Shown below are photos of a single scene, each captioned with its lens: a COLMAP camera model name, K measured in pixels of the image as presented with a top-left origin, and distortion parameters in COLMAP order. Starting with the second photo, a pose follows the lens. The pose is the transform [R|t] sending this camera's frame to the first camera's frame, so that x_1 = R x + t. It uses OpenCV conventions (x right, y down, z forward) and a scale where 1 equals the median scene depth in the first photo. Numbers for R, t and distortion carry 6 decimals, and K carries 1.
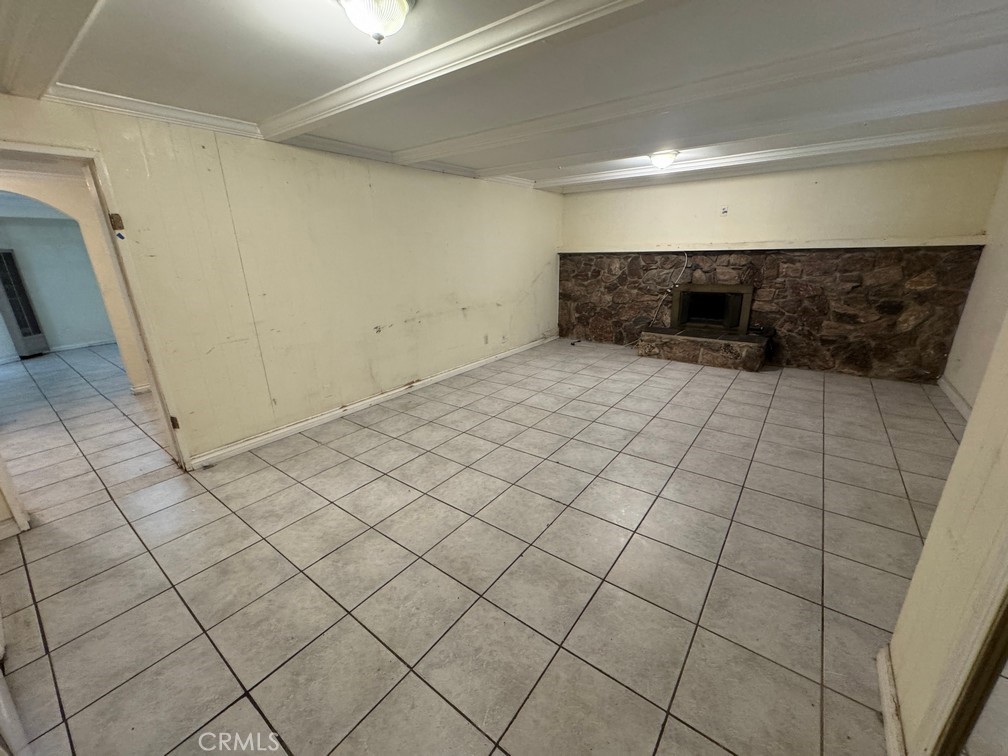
lens RADIAL K [[401.2, 0, 503.3], [0, 401.2, 377.5], [0, 0, 1]] dist [-0.001203, -0.000213]
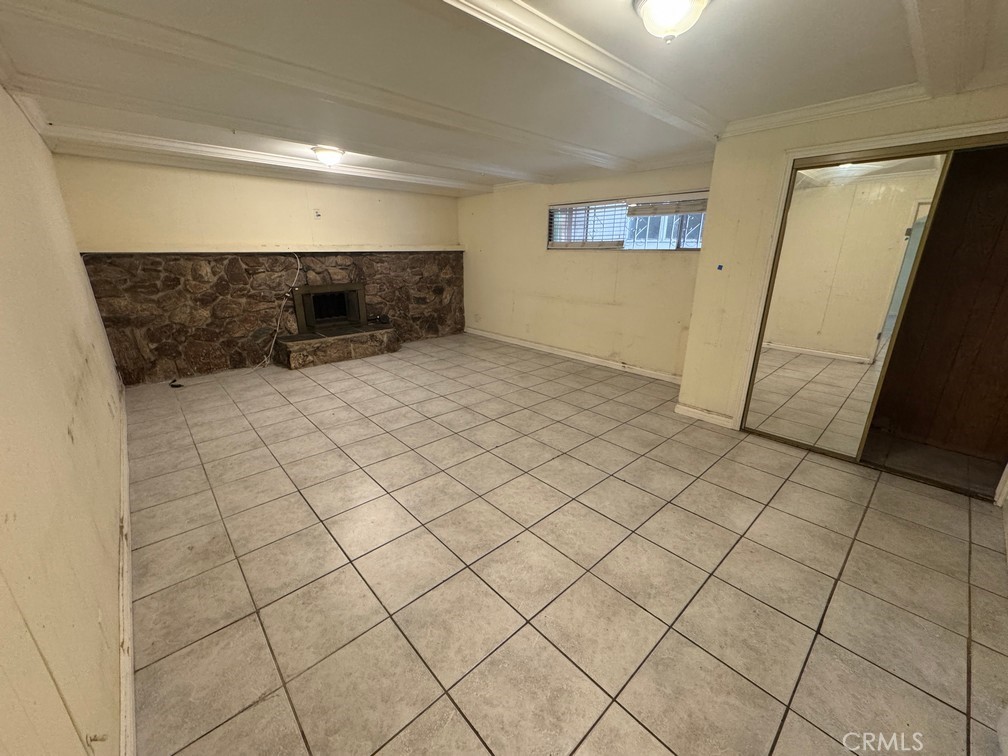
lens RADIAL K [[401.2, 0, 503.3], [0, 401.2, 377.5], [0, 0, 1]] dist [-0.001203, -0.000213]
pose [[0.185804, -0.278186, 0.942385, -0.495101], [0.291710, 0.931462, 0.217447, -0.113140], [-0.938287, 0.234501, 0.254219, 0.408820]]
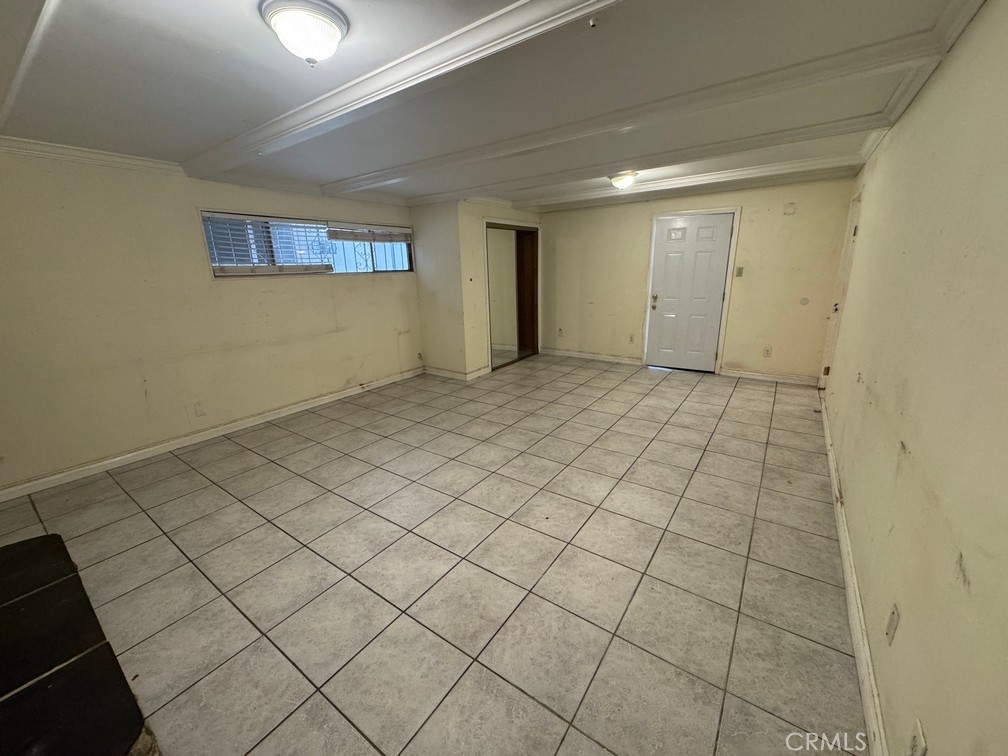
lens RADIAL K [[401.2, 0, 503.3], [0, 401.2, 377.5], [0, 0, 1]] dist [-0.001203, -0.000213]
pose [[-0.998281, 0.056078, -0.017065, 0.207349], [0.037649, 0.836552, 0.546593, -0.402887], [0.044928, 0.545011, -0.837225, 1.254833]]
